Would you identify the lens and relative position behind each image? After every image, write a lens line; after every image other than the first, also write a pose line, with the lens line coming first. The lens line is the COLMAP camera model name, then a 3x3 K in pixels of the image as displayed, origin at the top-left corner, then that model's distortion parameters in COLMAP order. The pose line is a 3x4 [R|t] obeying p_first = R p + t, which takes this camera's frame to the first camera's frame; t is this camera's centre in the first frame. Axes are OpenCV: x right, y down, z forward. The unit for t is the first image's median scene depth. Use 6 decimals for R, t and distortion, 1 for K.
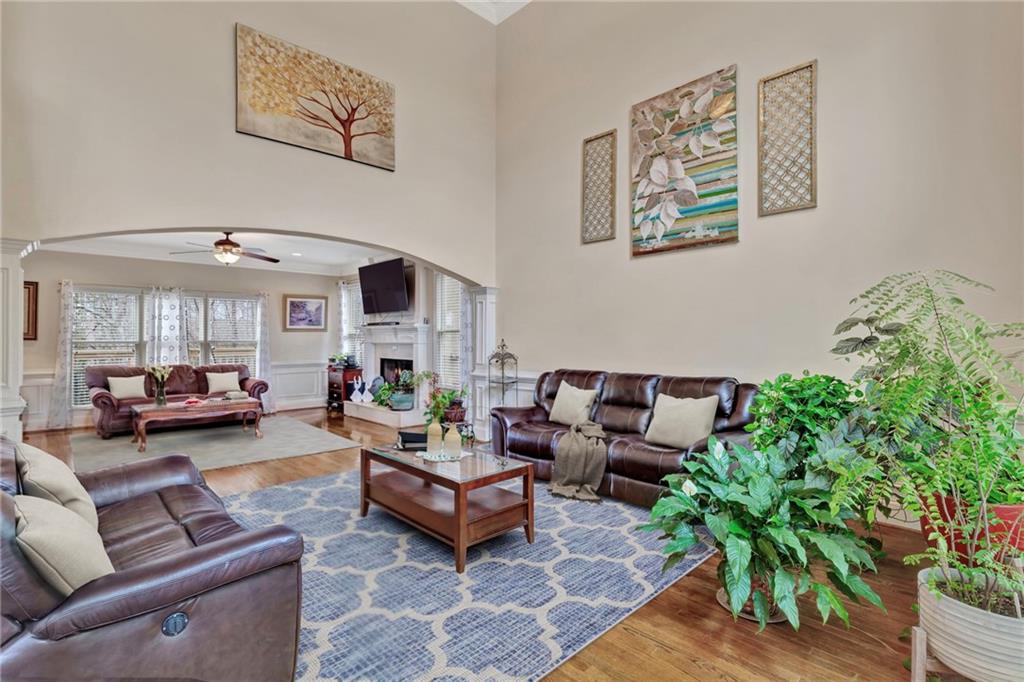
lens RADIAL K [[490.0, 0, 506.4], [0, 490.0, 336.8], [0, 0, 1]] dist [-0.002329, 0.001133]
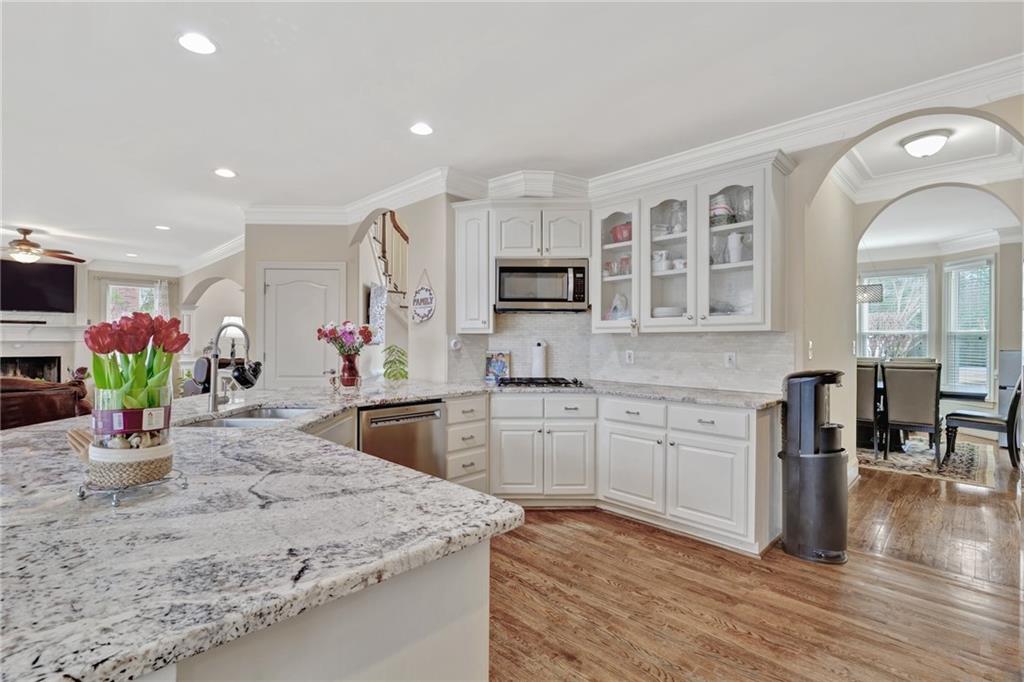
lens RADIAL K [[490.0, 0, 506.6], [0, 490.0, 340.1], [0, 0, 1]] dist [-0.002329, 0.001133]
pose [[-0.013709, 0.000815, 0.999906, -1.283701], [-0.010718, 0.999942, -0.000962, 0.000606], [-0.999849, -0.010730, -0.013700, 0.011296]]
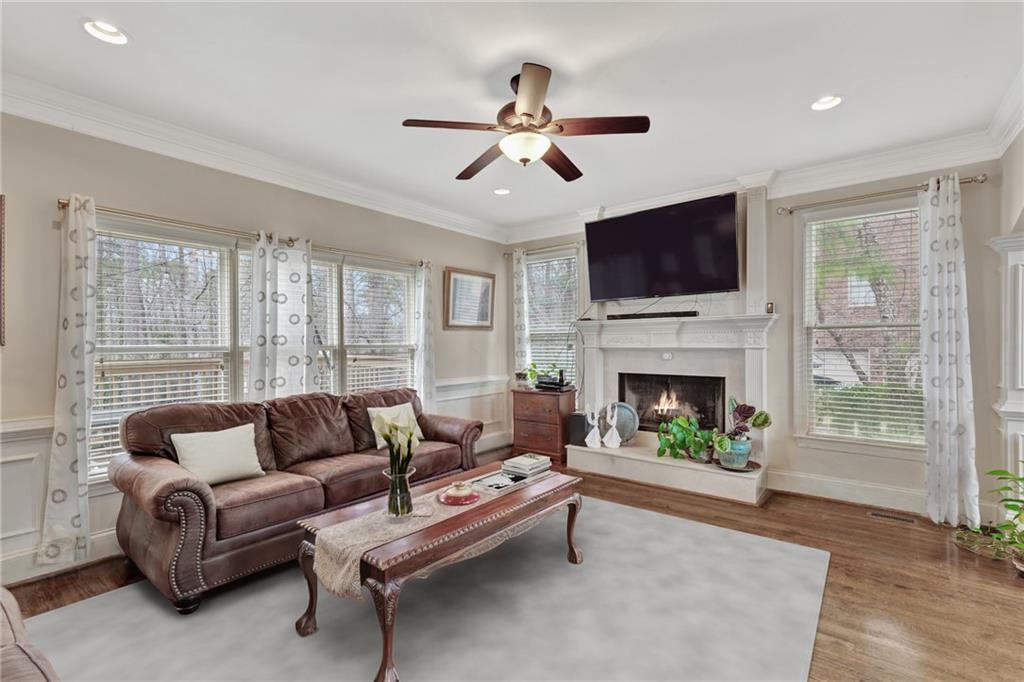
lens RADIAL K [[466.3, 0, 511.7], [0, 466.3, 346.9], [0, 0, 1]] dist [0.004510, 0.000843]
pose [[0.991613, -0.003394, 0.129196, -0.502324], [0.001870, 0.999927, 0.011920, 0.004077], [-0.129227, -0.011578, 0.991547, 0.478576]]
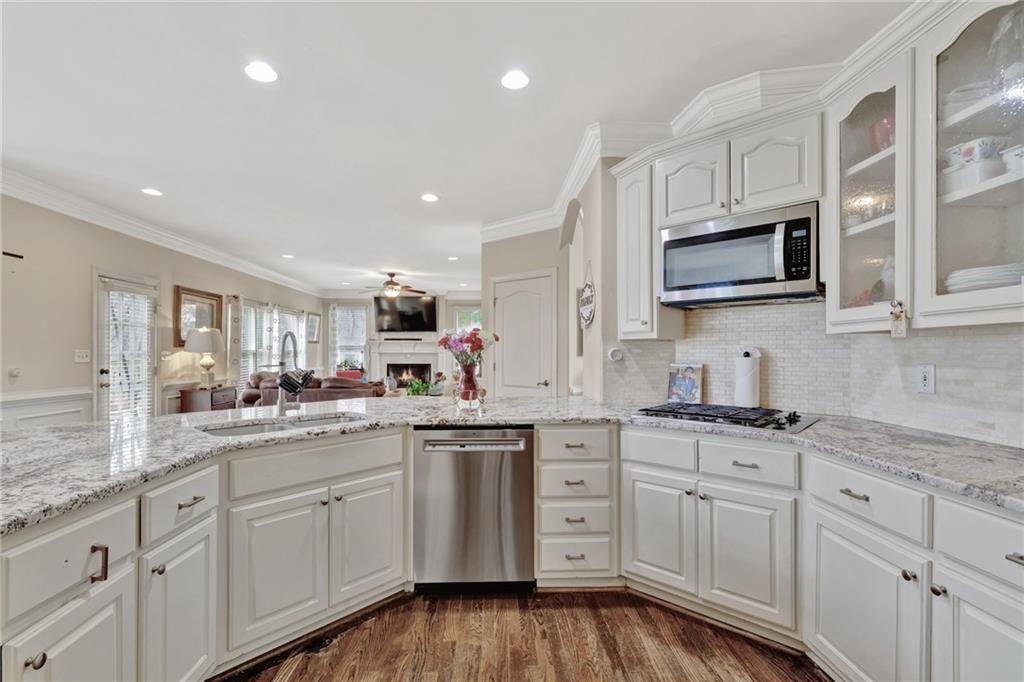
lens RADIAL K [[466.3, 0, 513.2], [0, 466.3, 352.1], [0, 0, 1]] dist [0.004510, 0.000843]
pose [[0.675466, 0.000726, 0.737390, -1.063649], [-0.005802, 0.999974, 0.004330, 0.002979], [-0.737368, -0.007203, 0.675453, -0.158887]]
